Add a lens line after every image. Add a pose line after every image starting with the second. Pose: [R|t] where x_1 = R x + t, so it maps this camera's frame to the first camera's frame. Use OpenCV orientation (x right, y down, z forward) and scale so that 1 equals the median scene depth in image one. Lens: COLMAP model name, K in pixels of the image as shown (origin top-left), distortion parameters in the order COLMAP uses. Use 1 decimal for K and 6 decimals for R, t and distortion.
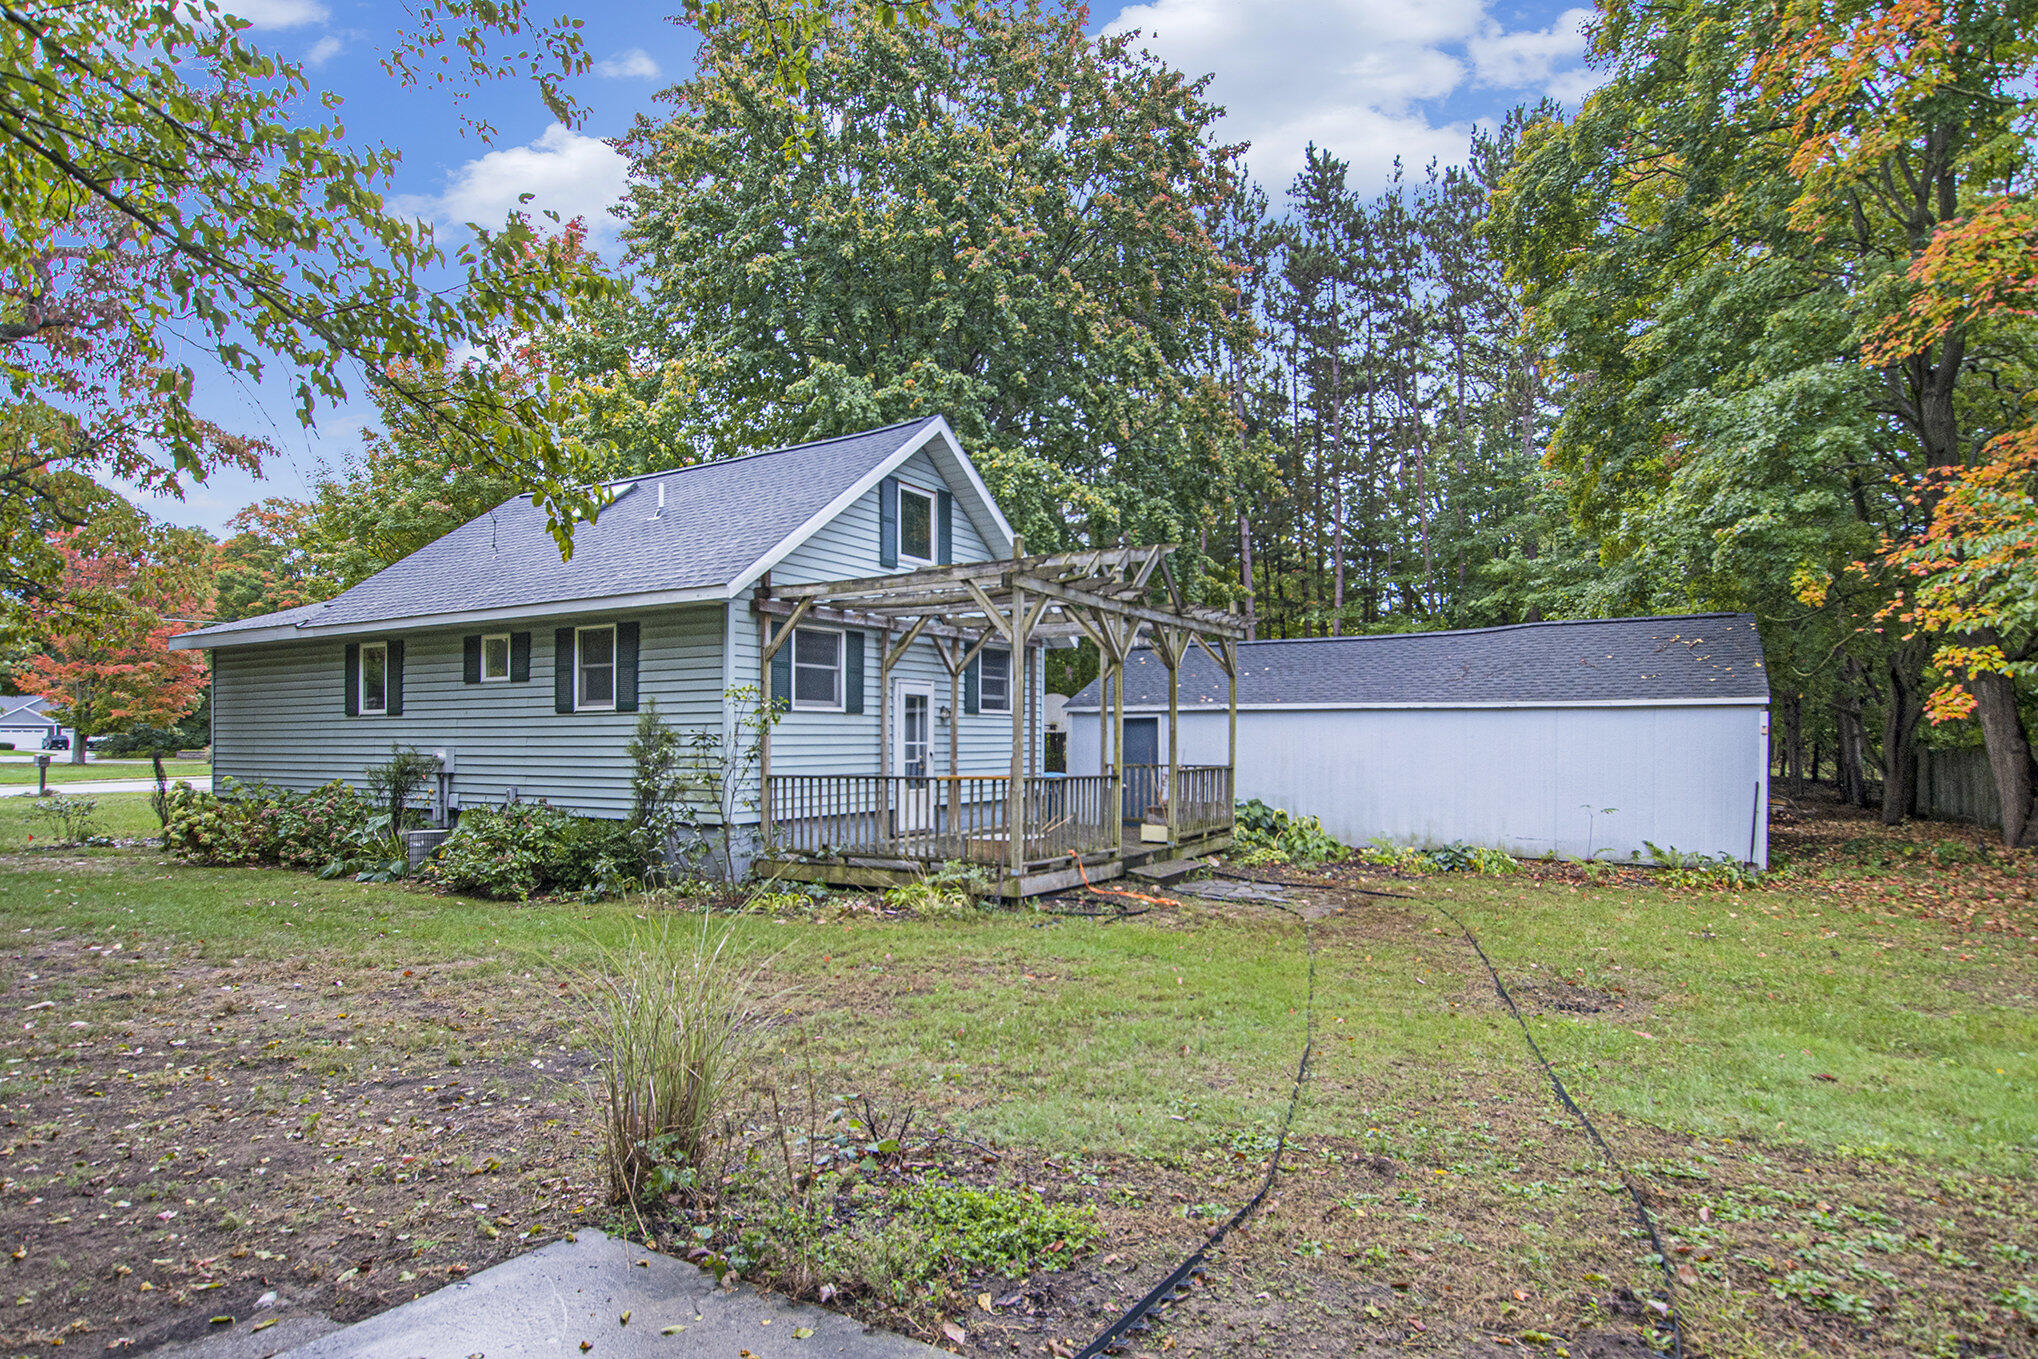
lens RADIAL K [[1124.9, 0, 1020.0], [0, 1124.9, 736.3], [0, 0, 1]] dist [-0.020726, -0.000589]
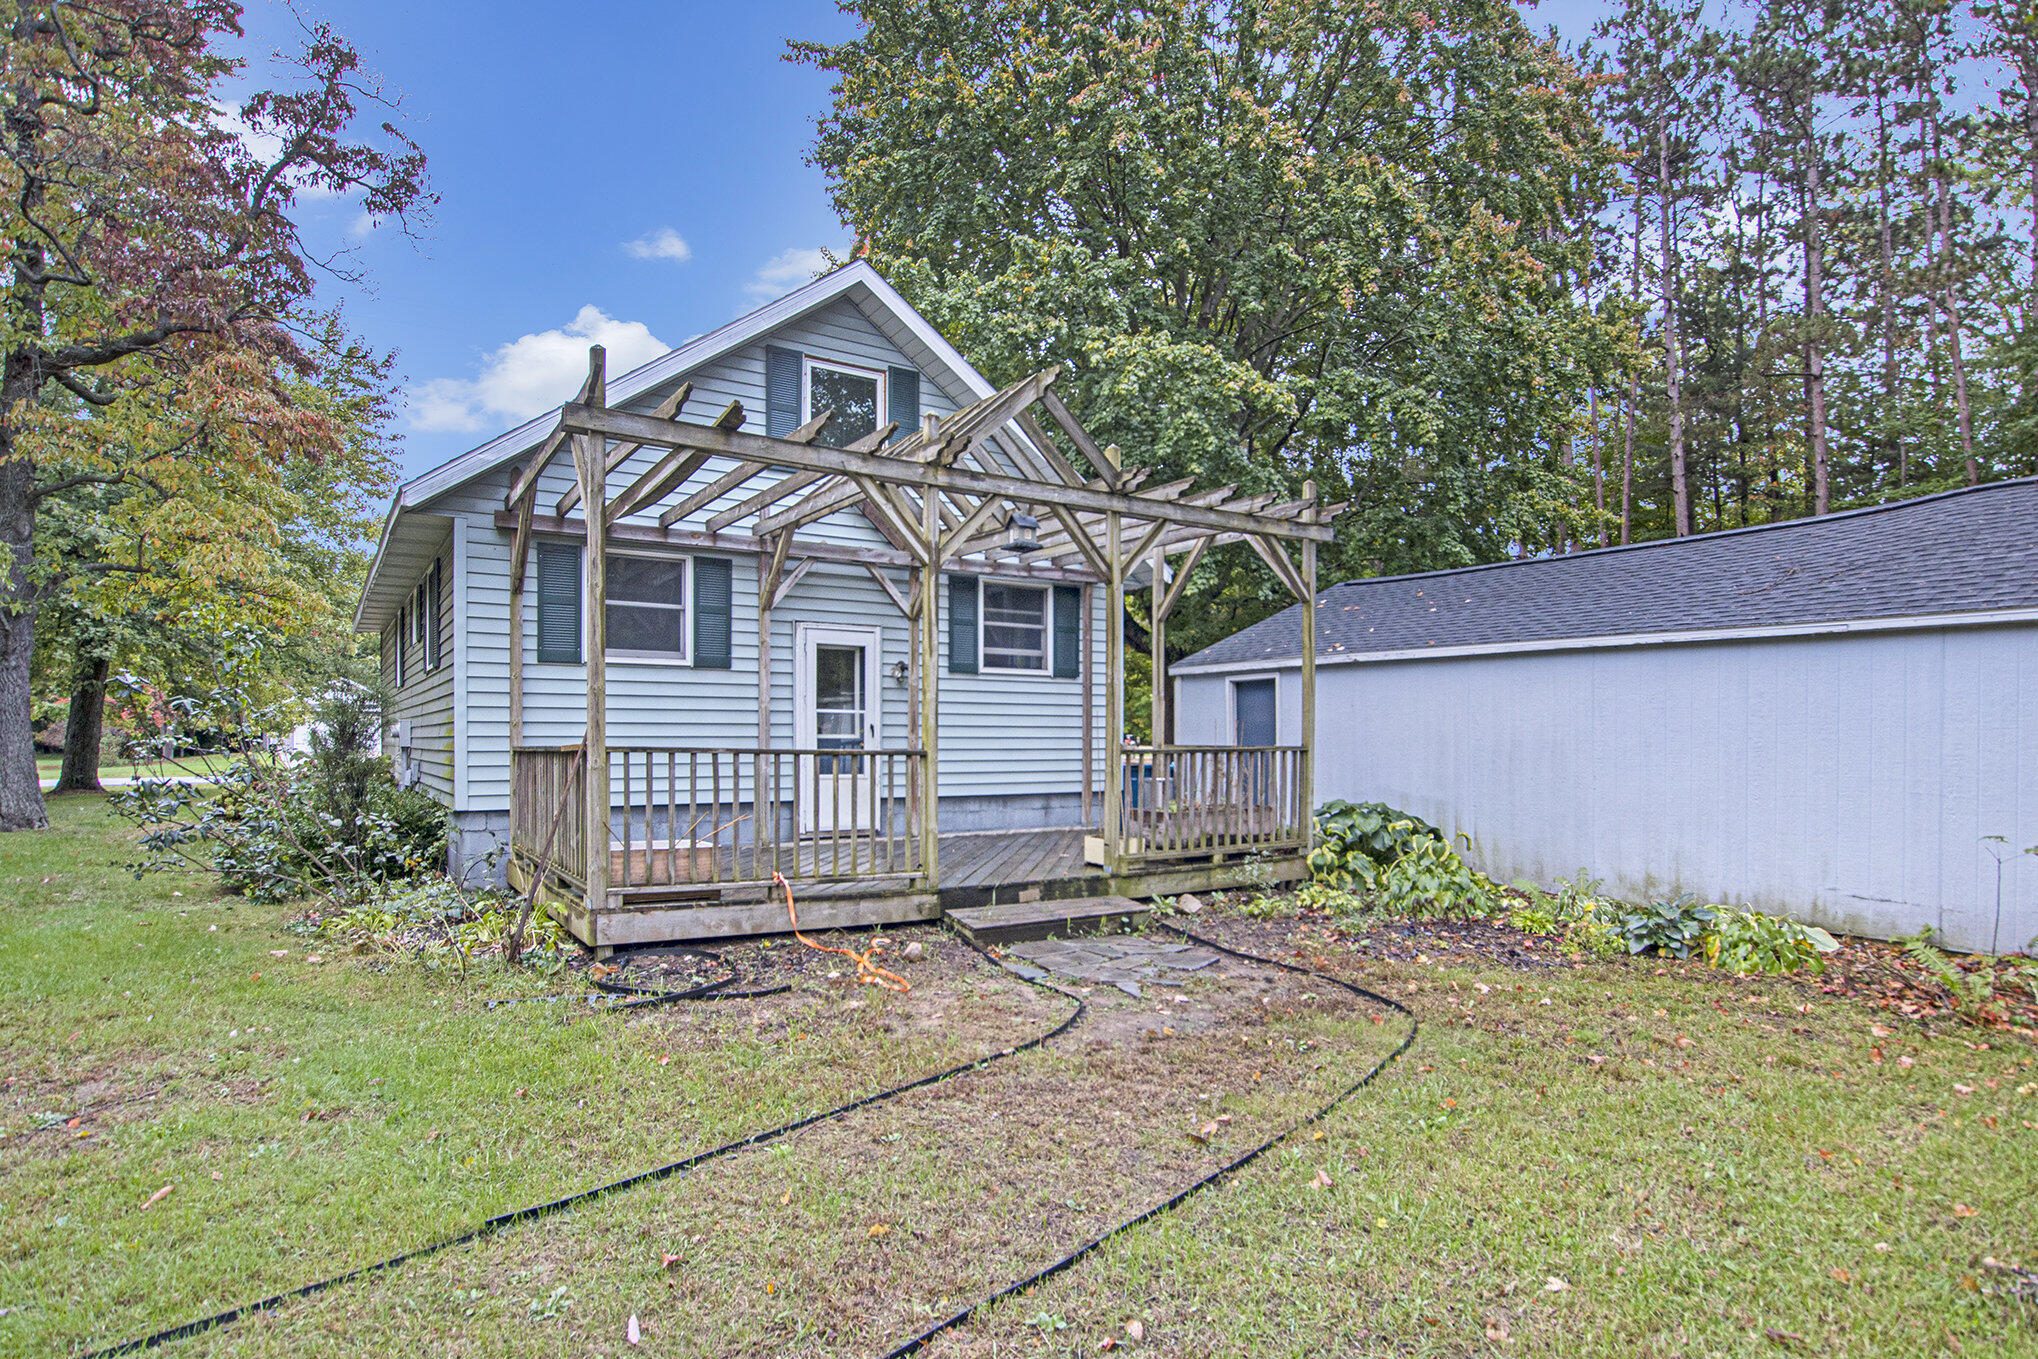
lens RADIAL K [[1101.3, 0, 953.5], [0, 1101.3, 729.8], [0, 0, 1]] dist [-0.020228, 0.000356]
pose [[0.890731, -0.000539, -0.454531, 0.292997], [-0.002241, 0.999982, -0.005578, 0.021592], [0.454526, 0.005987, 0.890713, 0.384613]]
